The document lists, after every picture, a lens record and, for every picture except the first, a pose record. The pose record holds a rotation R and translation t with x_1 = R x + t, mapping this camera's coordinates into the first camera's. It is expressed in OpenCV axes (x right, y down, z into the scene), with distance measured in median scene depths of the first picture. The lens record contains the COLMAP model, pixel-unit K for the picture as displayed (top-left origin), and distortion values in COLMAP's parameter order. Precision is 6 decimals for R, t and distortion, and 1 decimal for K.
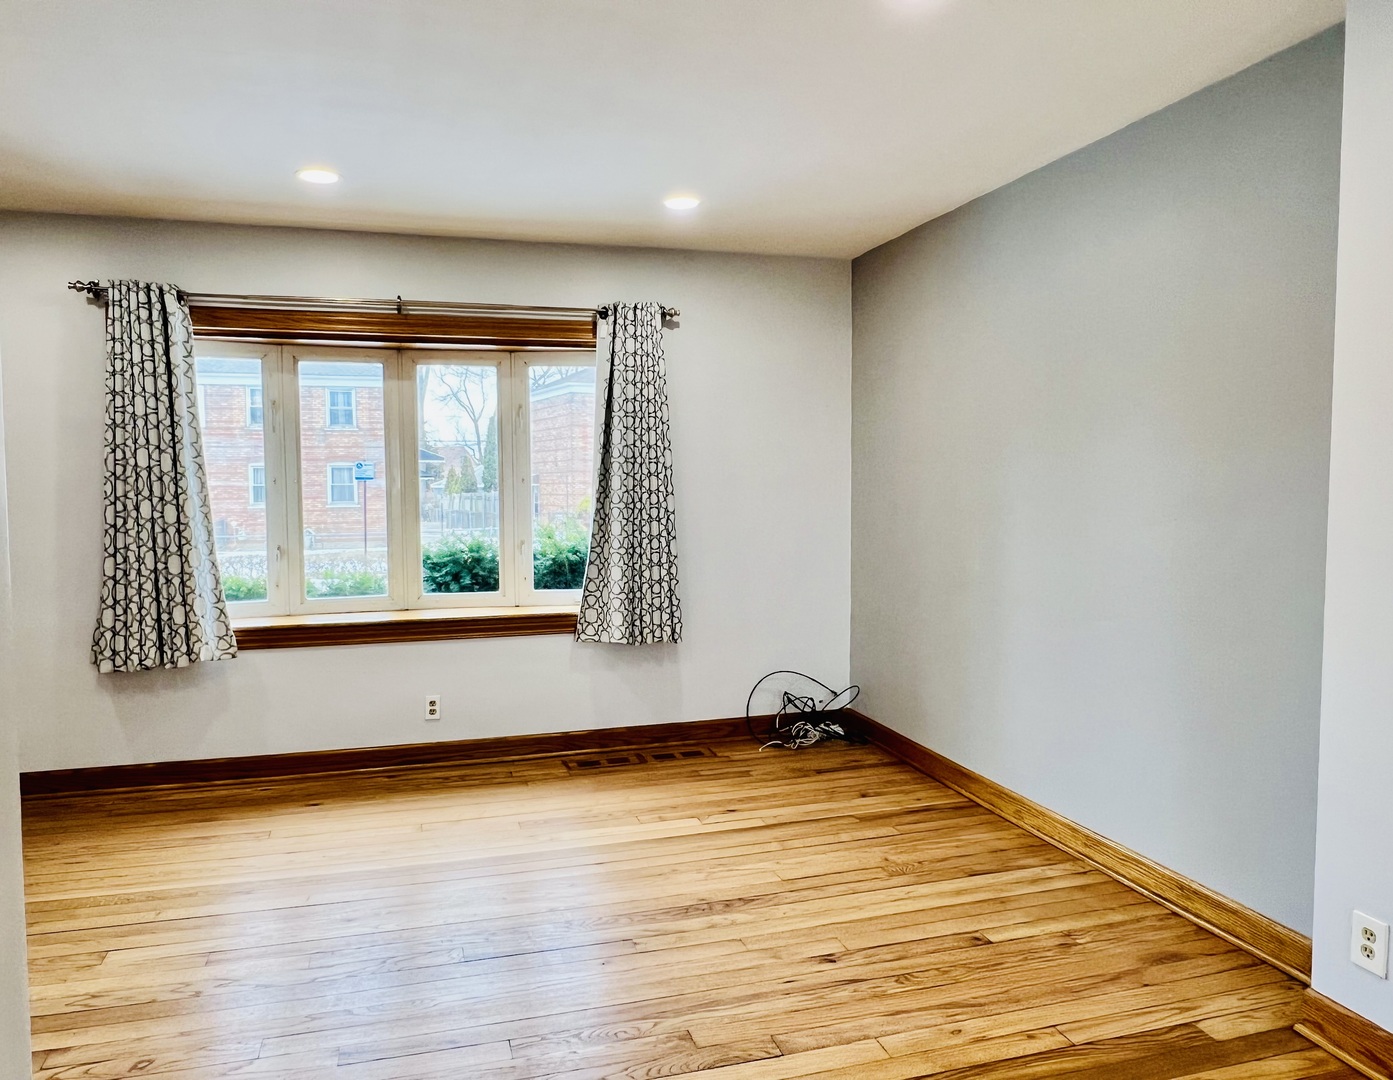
lens RADIAL K [[980.8, 0, 696.3], [0, 980.8, 543.3], [0, 0, 1]] dist [-0.003797, -0.002202]
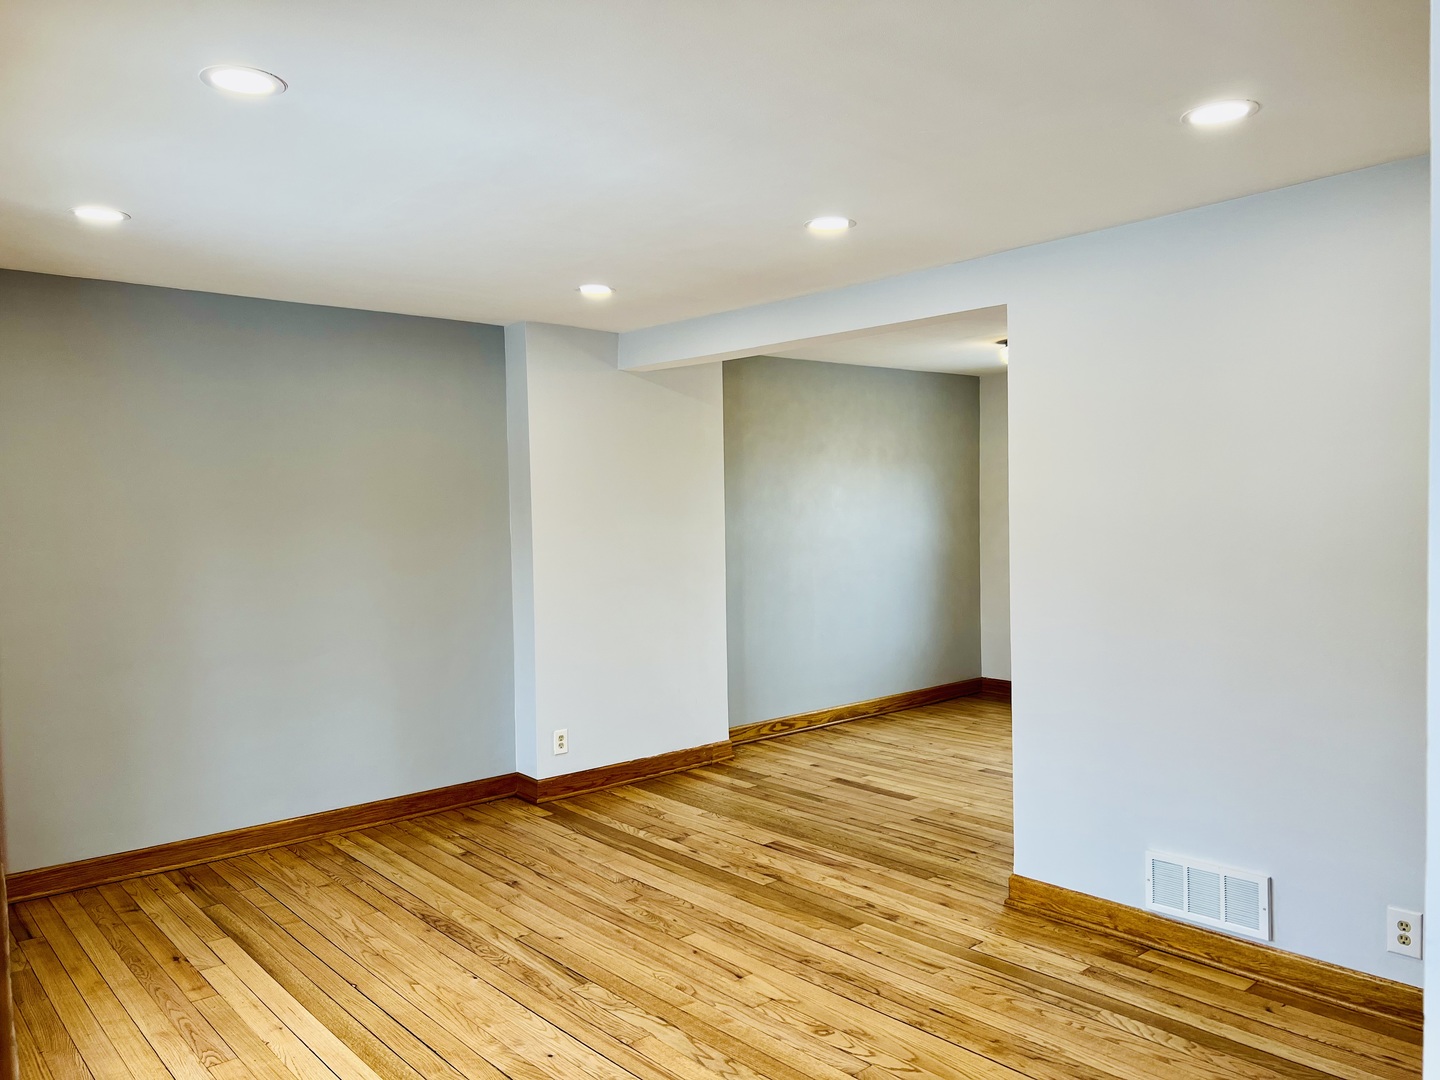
lens RADIAL K [[1080.2, 0, 720.5], [0, 1080.2, 541.9], [0, 0, 1]] dist [0.005918, -0.000989]
pose [[-0.418613, -0.015970, 0.908024, -1.259605], [0.078033, 0.995515, 0.053483, -0.121442], [-0.904806, 0.093245, -0.415489, 1.175254]]
